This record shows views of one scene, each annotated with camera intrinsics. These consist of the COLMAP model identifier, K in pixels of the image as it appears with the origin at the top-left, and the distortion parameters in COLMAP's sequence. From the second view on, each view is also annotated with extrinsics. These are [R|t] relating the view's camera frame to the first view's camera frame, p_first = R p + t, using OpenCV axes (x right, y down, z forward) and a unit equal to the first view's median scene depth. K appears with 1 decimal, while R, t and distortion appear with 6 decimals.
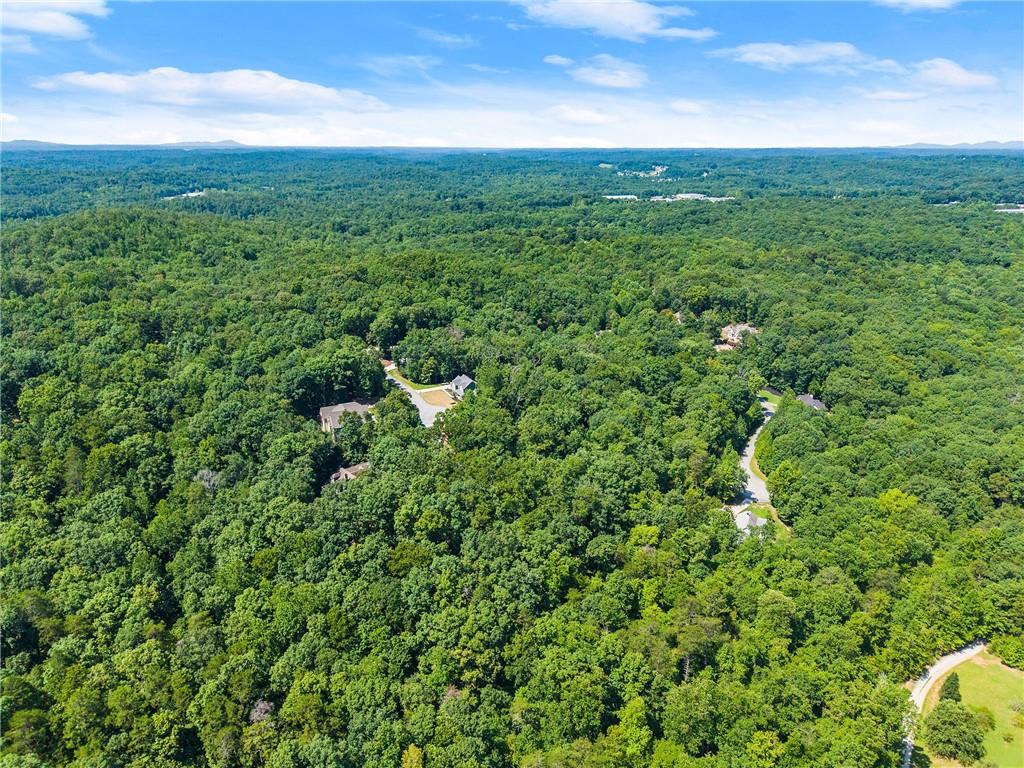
lens RADIAL K [[732.9, 0, 511.4], [0, 732.9, 397.2], [0, 0, 1]] dist [0.010514, -0.006885]
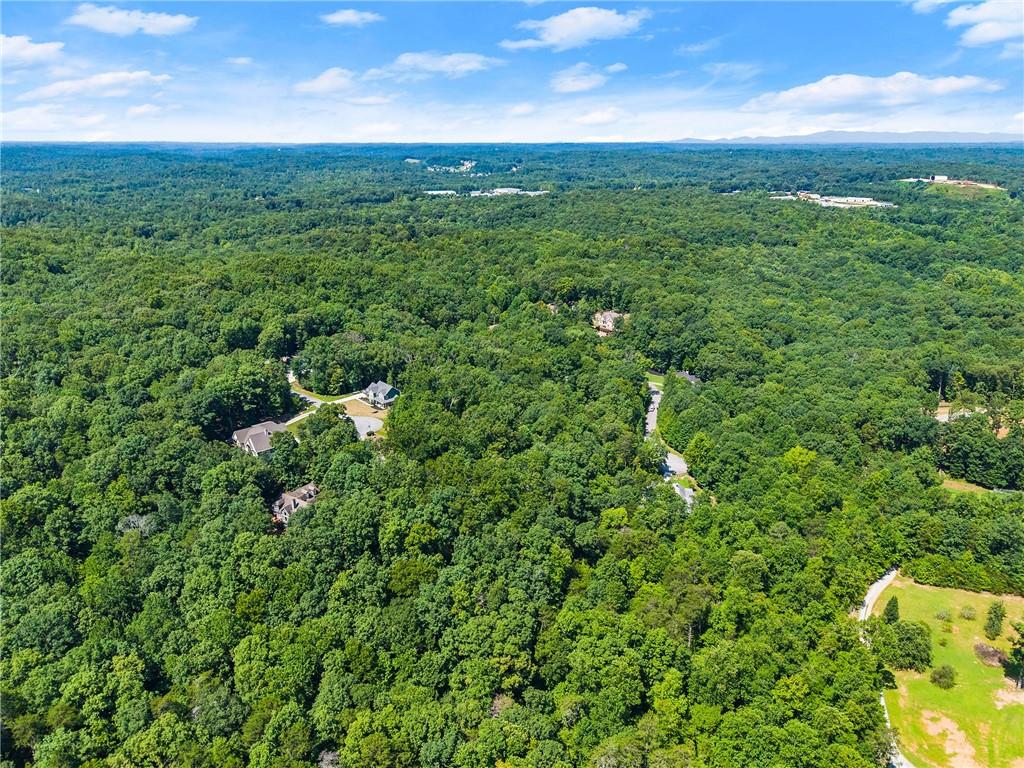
lens RADIAL K [[732.9, 0, 555.9], [0, 732.9, 395.7], [0, 0, 1]] dist [0.010514, -0.006885]
pose [[0.956917, -0.096312, 0.273924, -0.143158], [0.095176, 0.995307, 0.017468, -0.008711], [-0.274321, 0.009355, 0.961593, 0.020397]]
